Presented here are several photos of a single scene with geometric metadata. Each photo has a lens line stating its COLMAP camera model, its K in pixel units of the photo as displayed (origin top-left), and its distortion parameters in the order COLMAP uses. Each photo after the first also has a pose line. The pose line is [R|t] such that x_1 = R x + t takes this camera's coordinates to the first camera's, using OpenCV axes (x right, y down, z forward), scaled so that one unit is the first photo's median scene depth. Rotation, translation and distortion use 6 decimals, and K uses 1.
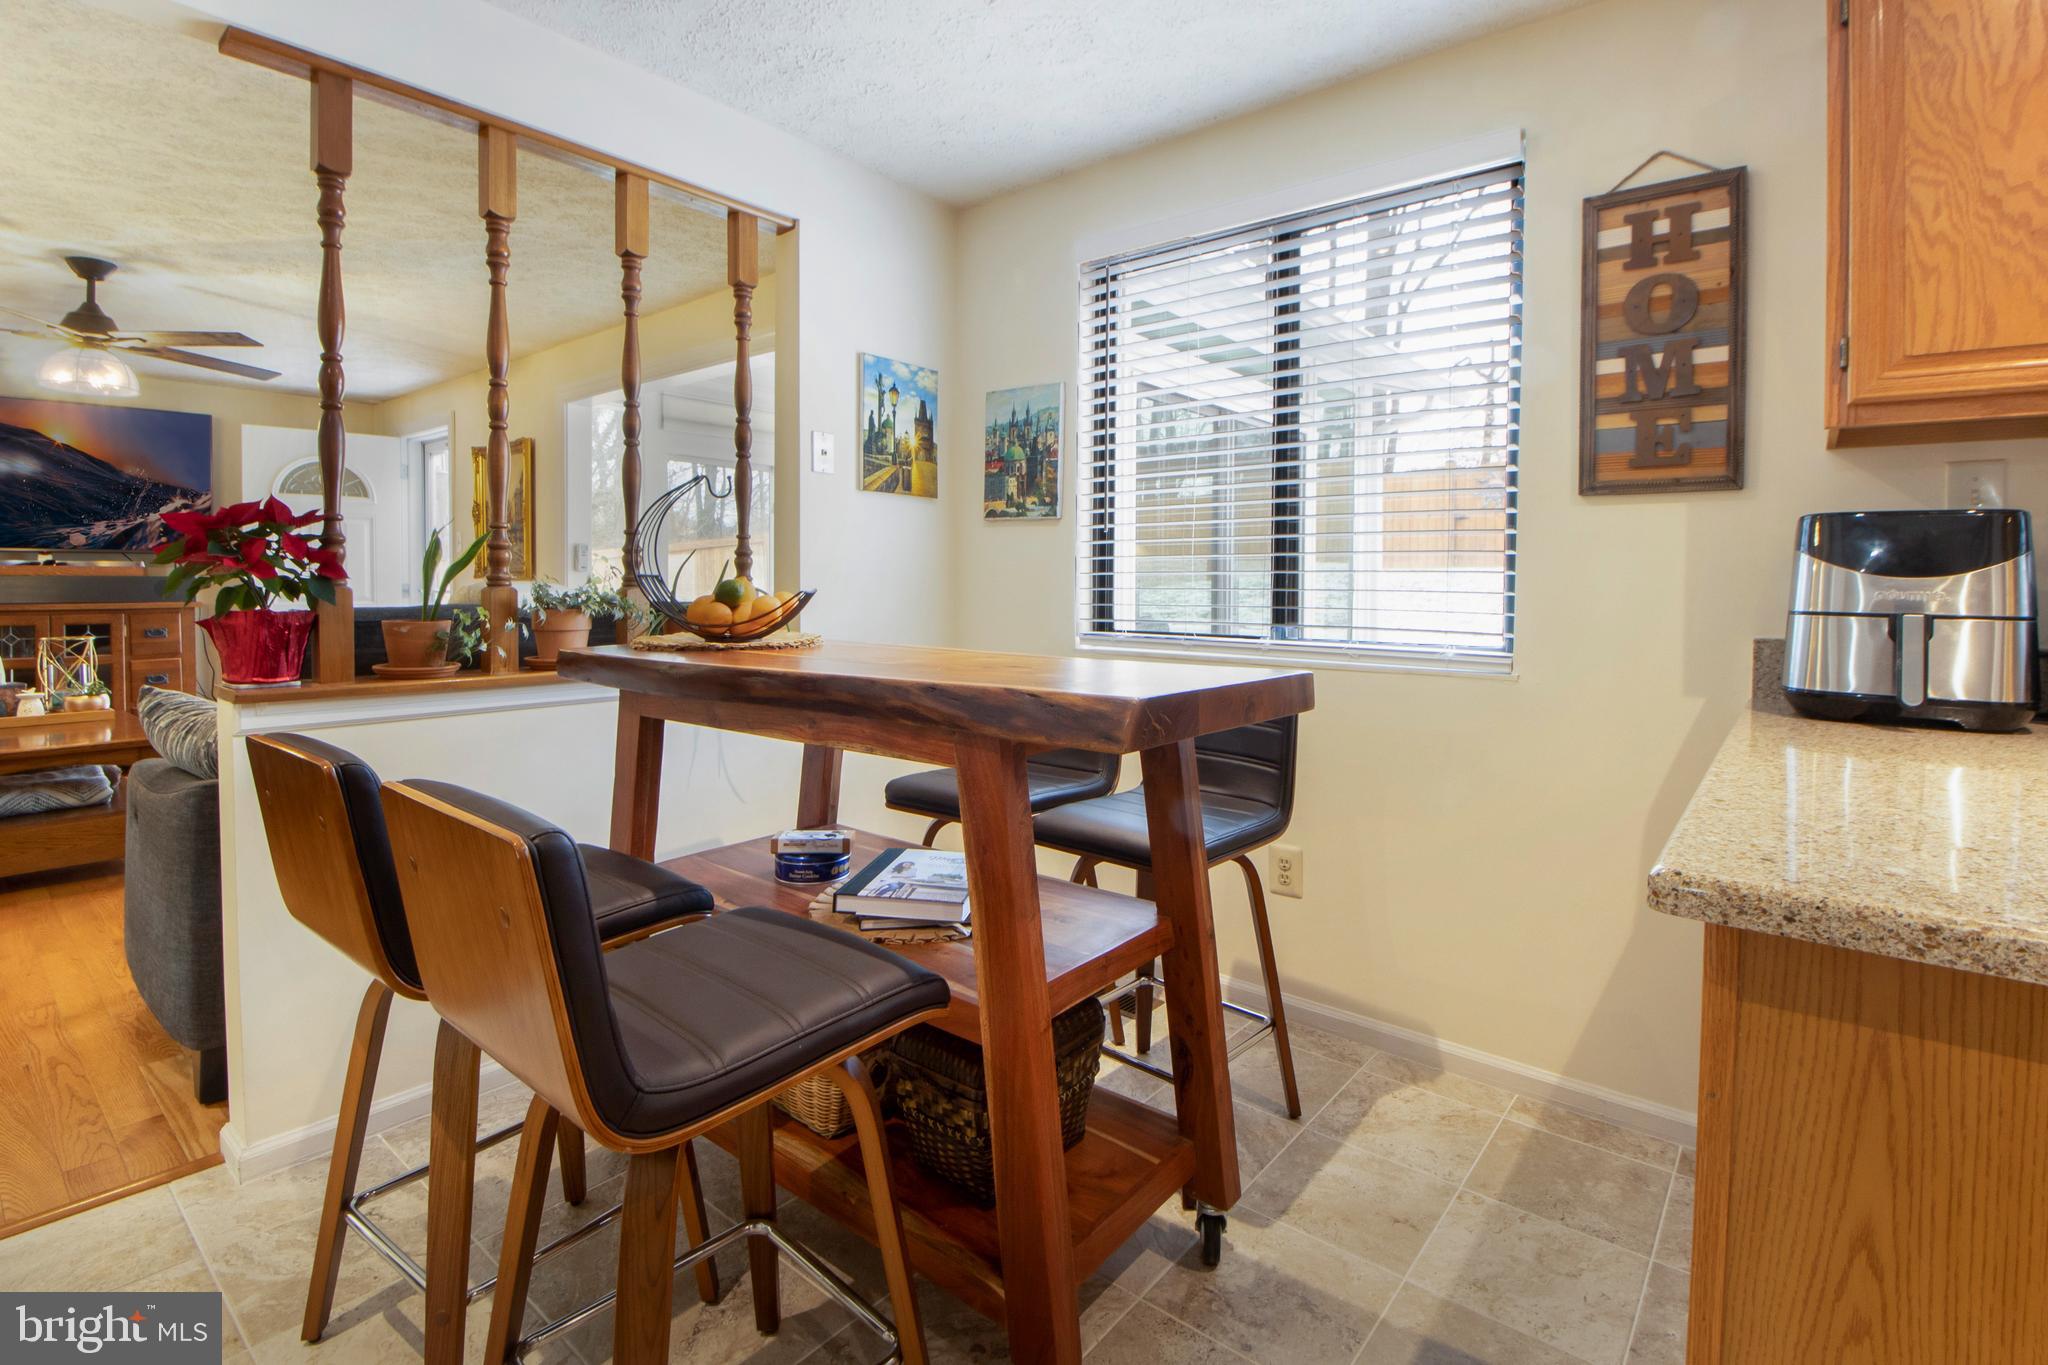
lens RADIAL K [[966.7, 0, 1051.3], [0, 966.7, 612.6], [0, 0, 1]] dist [-0.001691, -0.011690]
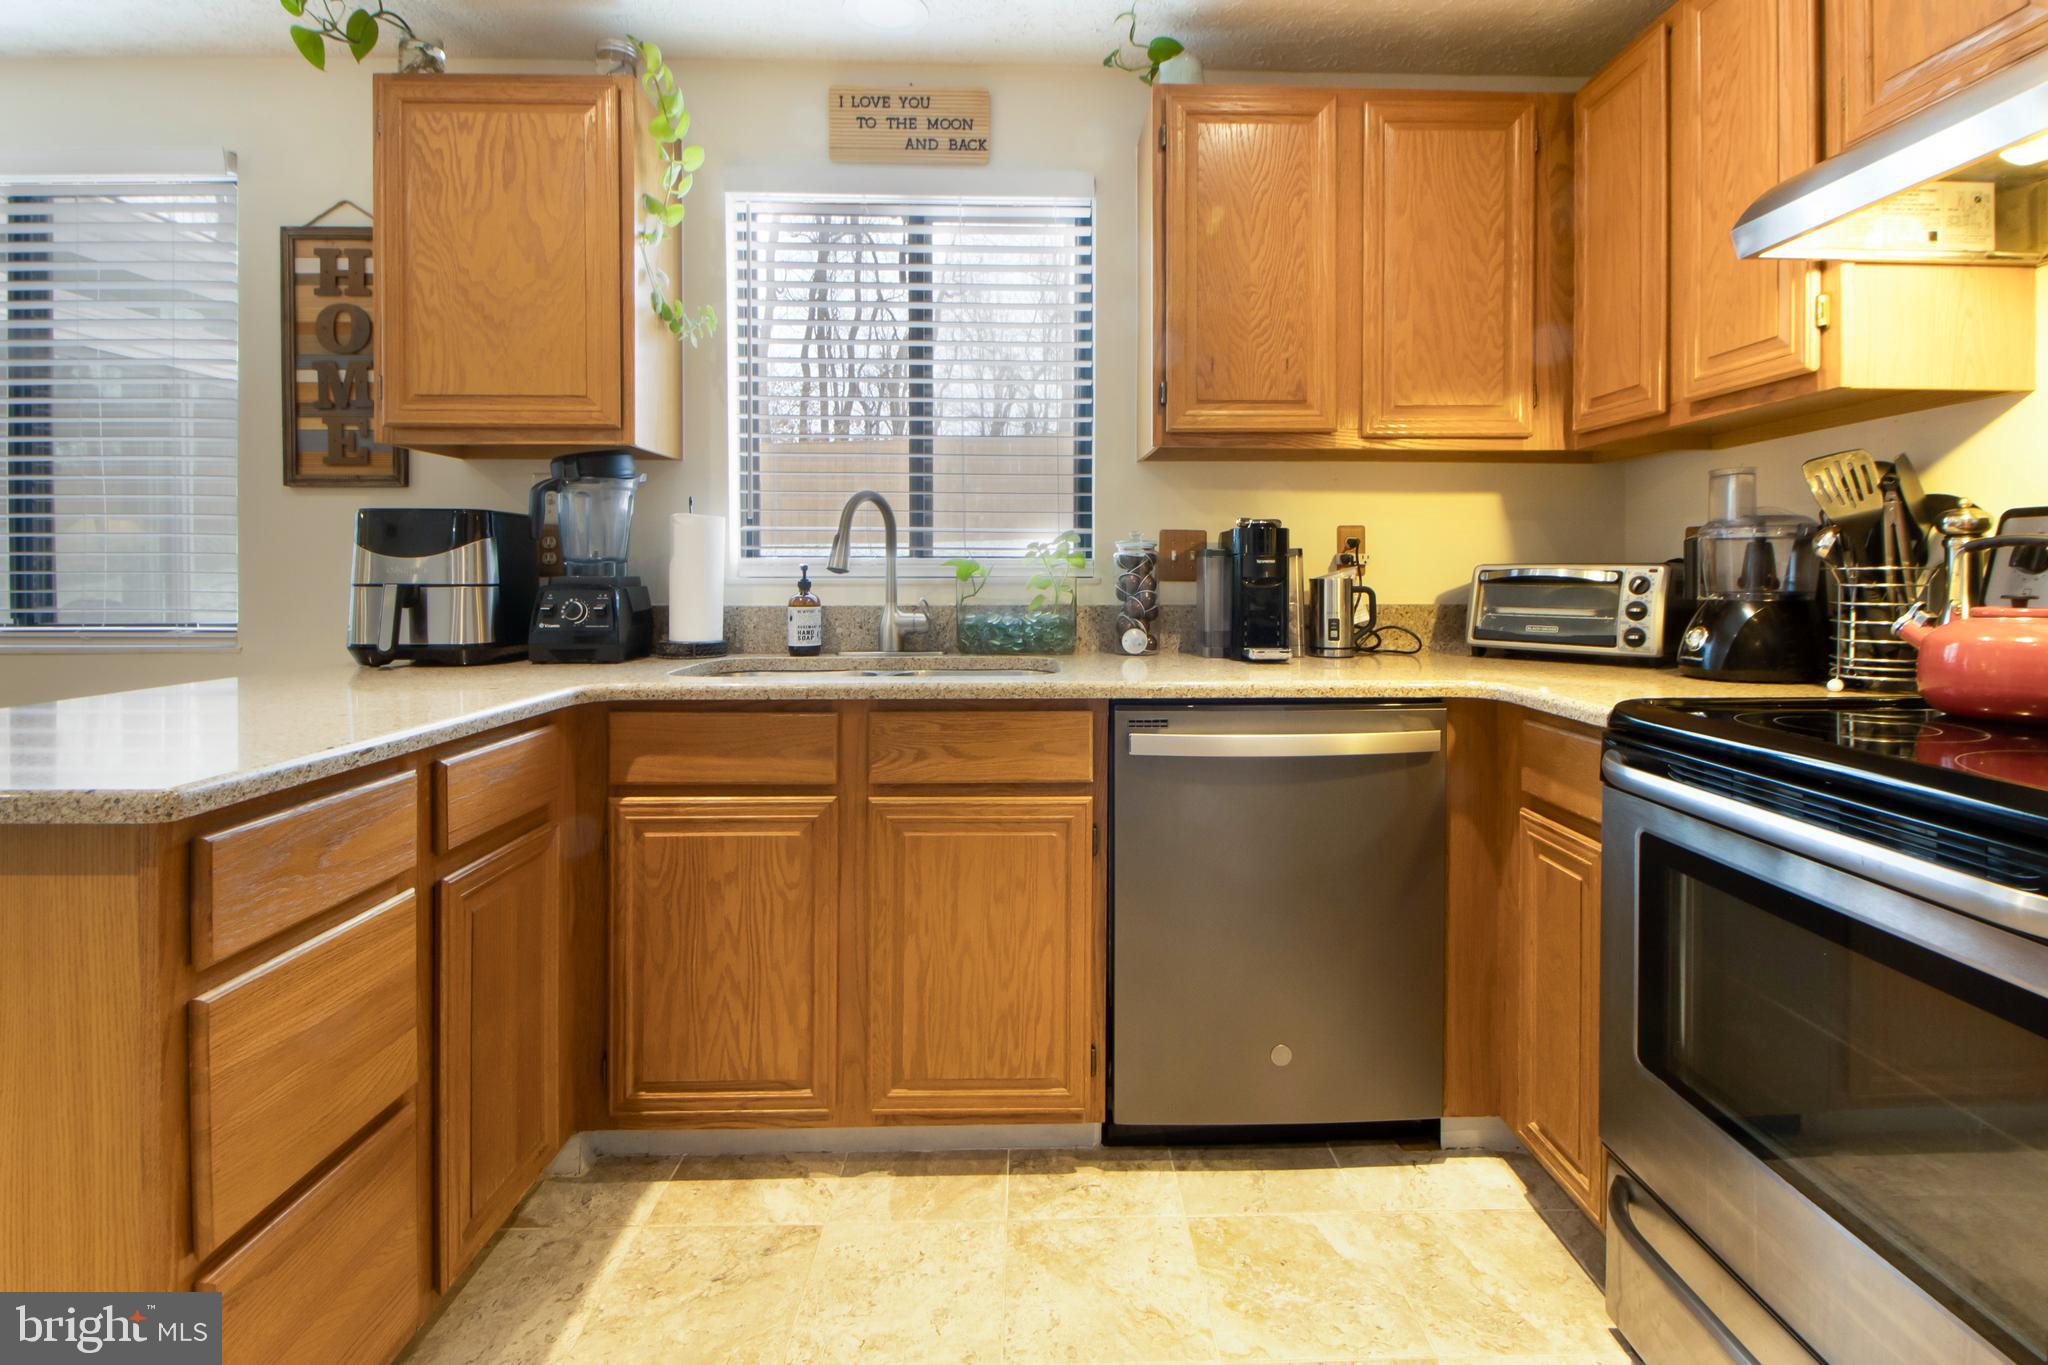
lens RADIAL K [[966.7, 0, 1051.3], [0, 966.7, 612.6], [0, 0, 1]] dist [-0.001691, -0.011690]
pose [[0.760157, -0.033571, 0.648871, 0.501715], [0.022466, 0.999425, 0.025388, 0.021546], [-0.649350, -0.004722, 0.760475, -0.471277]]
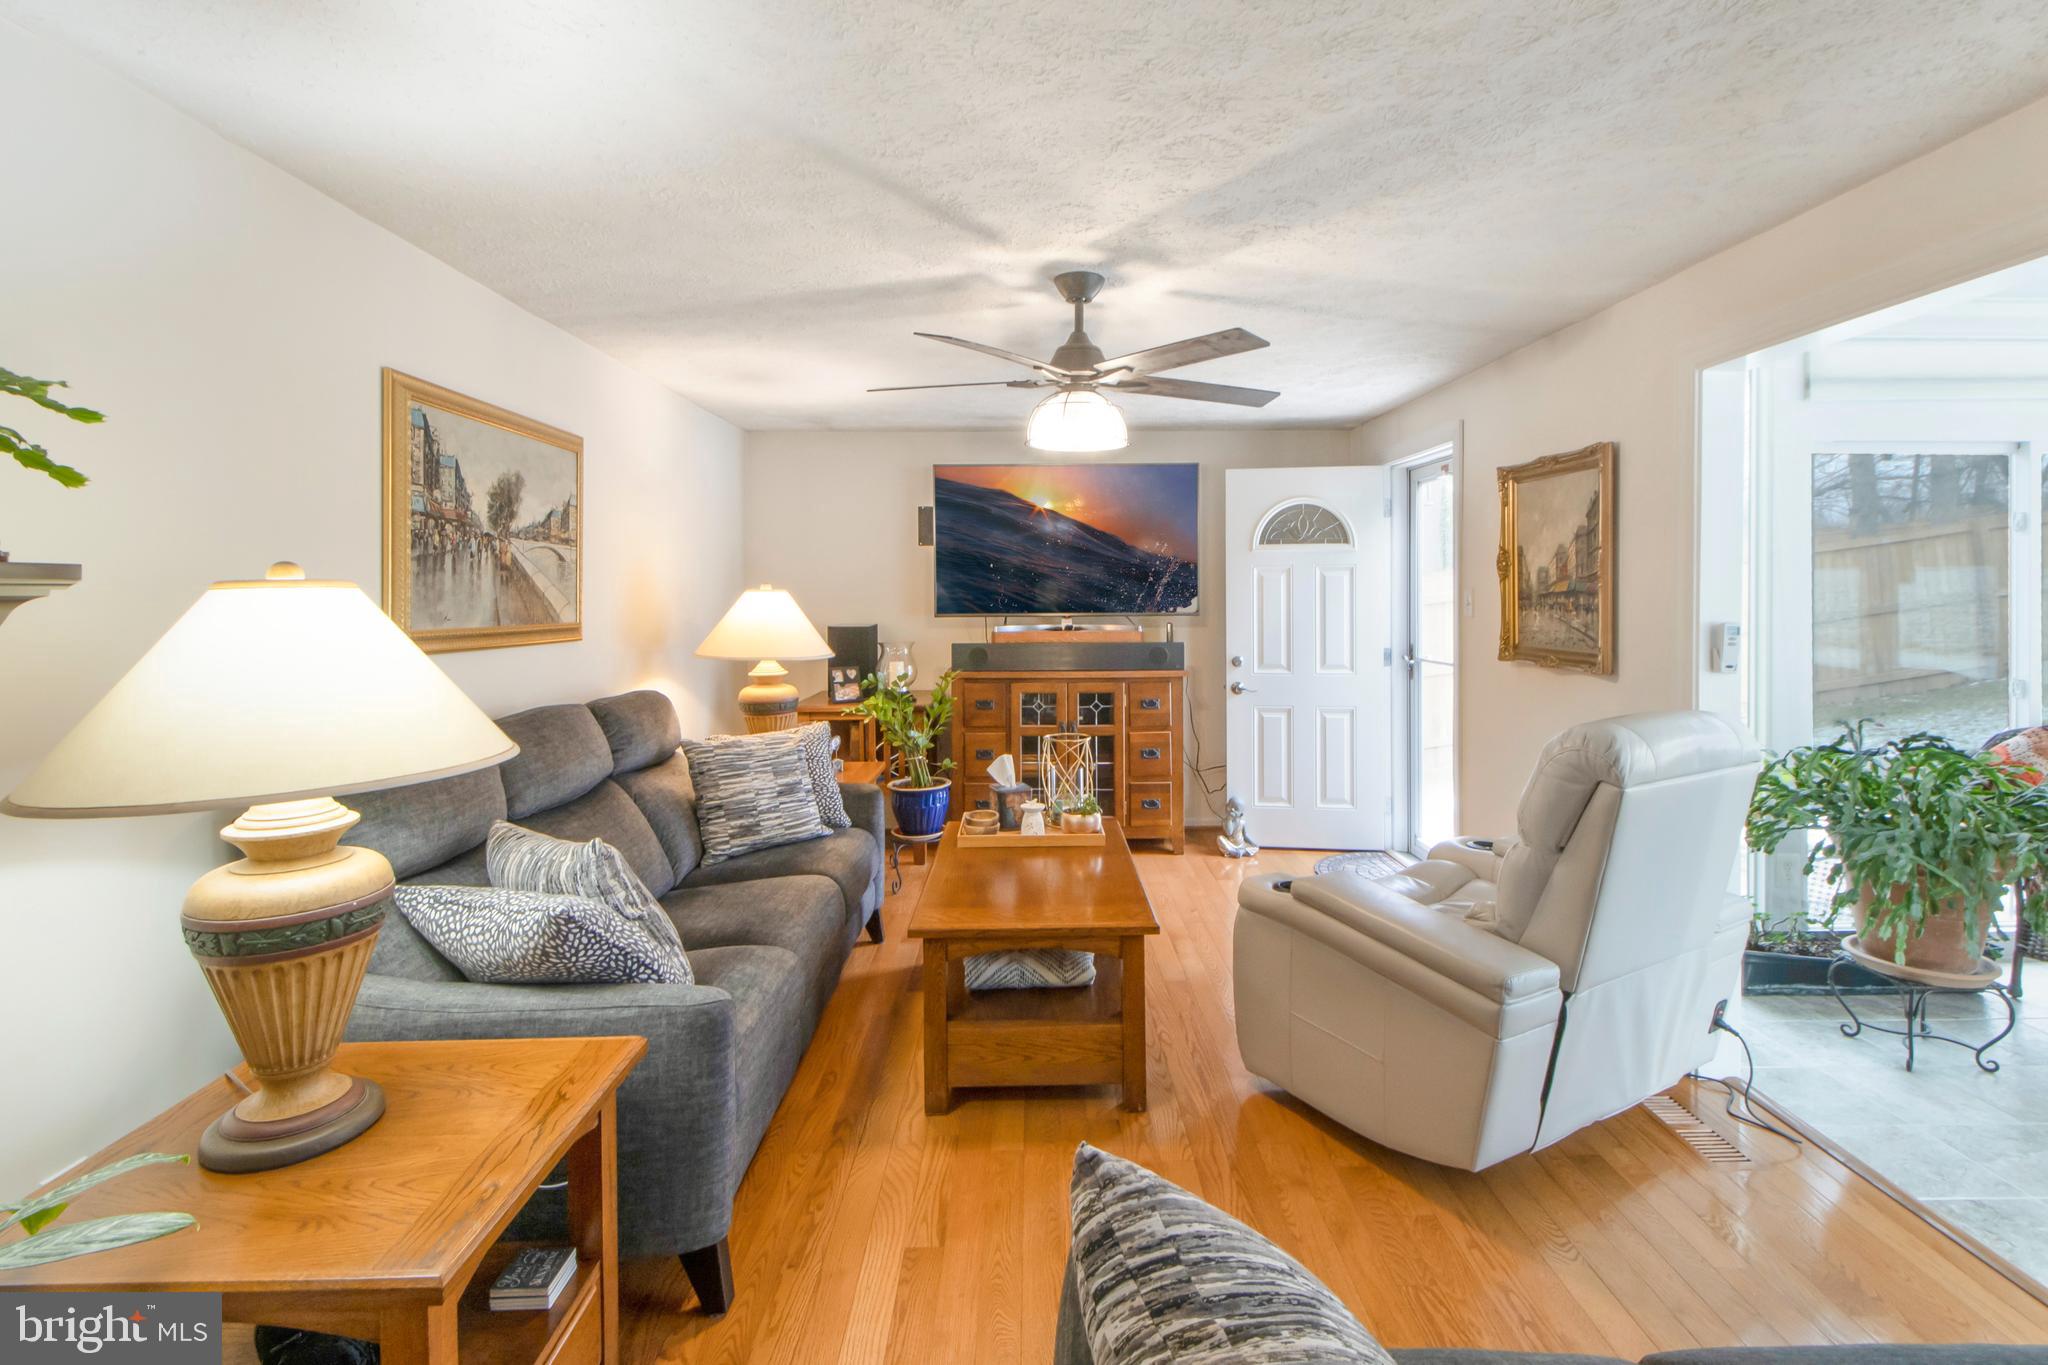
lens RADIAL K [[966.7, 0, 1051.3], [0, 966.7, 612.6], [0, 0, 1]] dist [-0.001691, -0.011690]
pose [[0.649083, 0.003451, -0.760709, -0.457807], [-0.009702, 0.999946, -0.003742, -0.101549], [0.760655, 0.009809, 0.649082, 0.509871]]
